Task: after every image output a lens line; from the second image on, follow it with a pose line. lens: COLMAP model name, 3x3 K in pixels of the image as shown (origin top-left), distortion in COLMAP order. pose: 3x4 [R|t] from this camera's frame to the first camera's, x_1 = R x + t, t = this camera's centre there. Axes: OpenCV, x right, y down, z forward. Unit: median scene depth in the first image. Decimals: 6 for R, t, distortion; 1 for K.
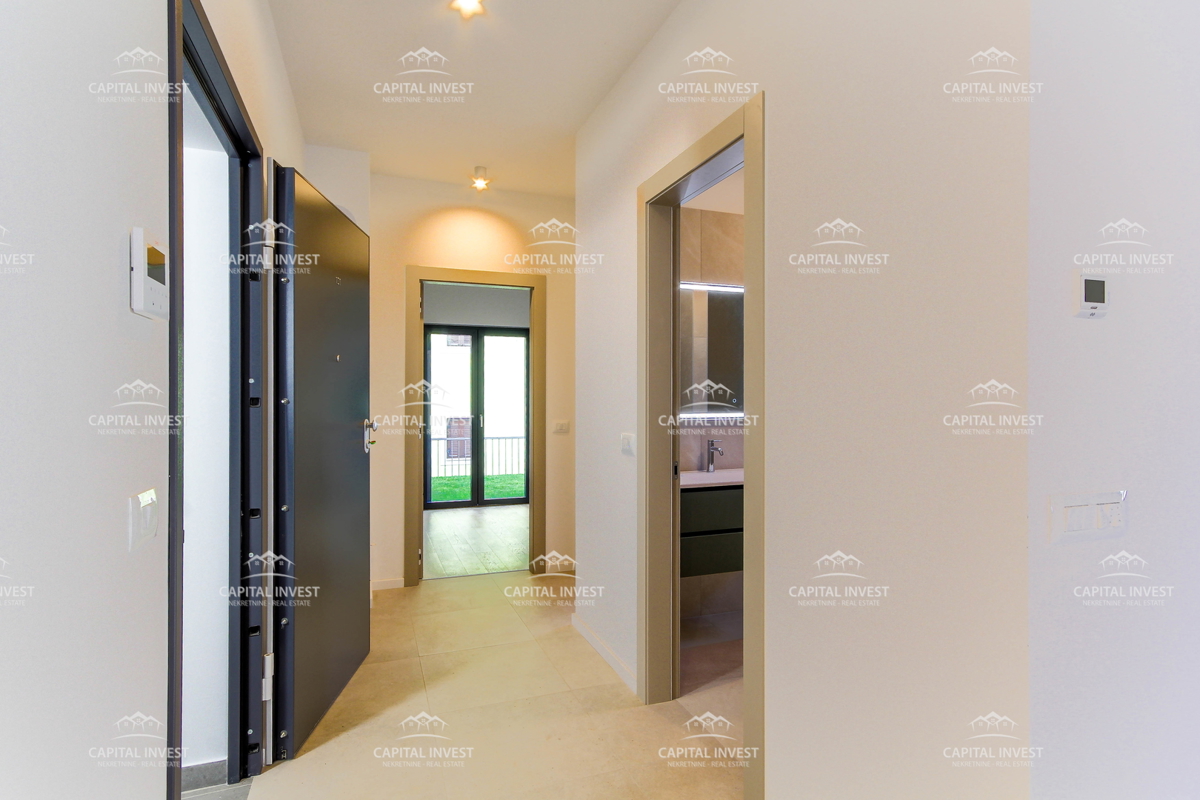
lens RADIAL K [[613.7, 0, 600.0], [0, 613.7, 400.0], [0, 0, 1]] dist [-0.000409, 0.000271]
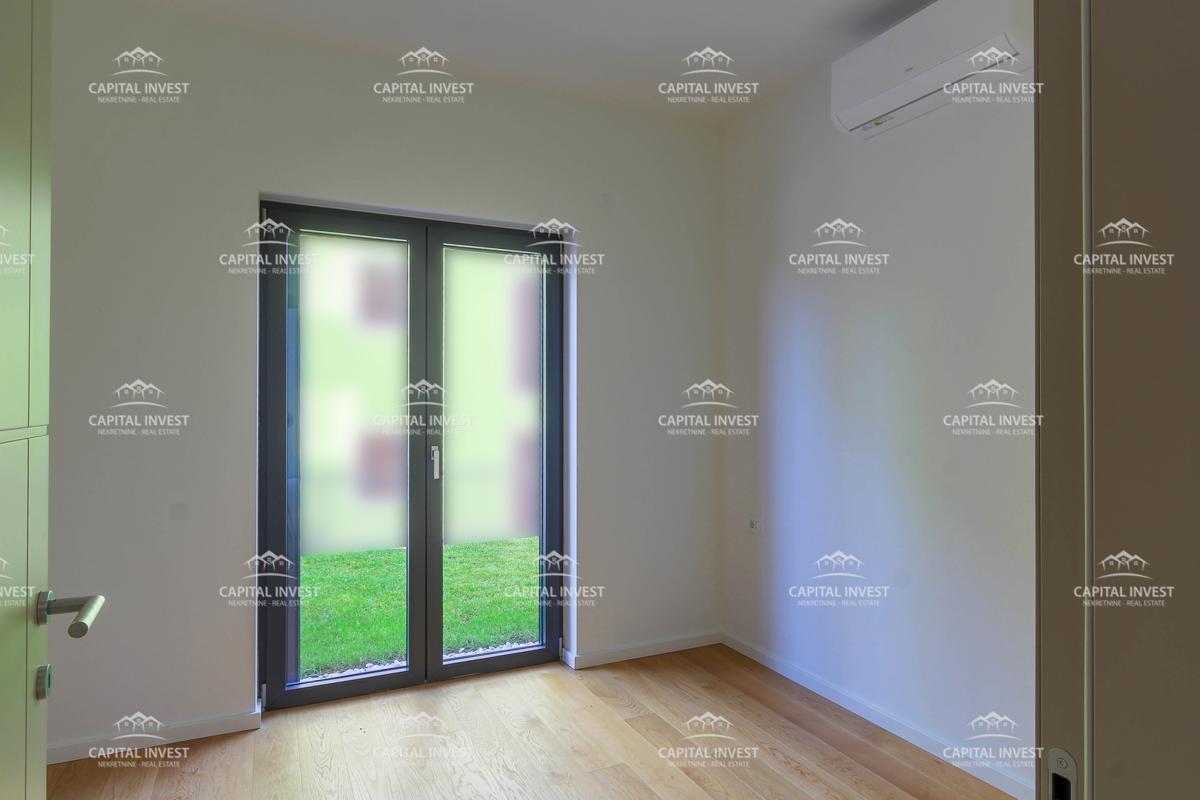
lens RADIAL K [[613.7, 0, 600.0], [0, 613.7, 400.0], [0, 0, 1]] dist [-0.000182, 0.000647]
pose [[1.000000, 0.000076, 0.000151, -0.464333], [-0.000076, 1.000000, -0.000219, 0.000099], [-0.000151, 0.000219, 1.000000, -0.000026]]
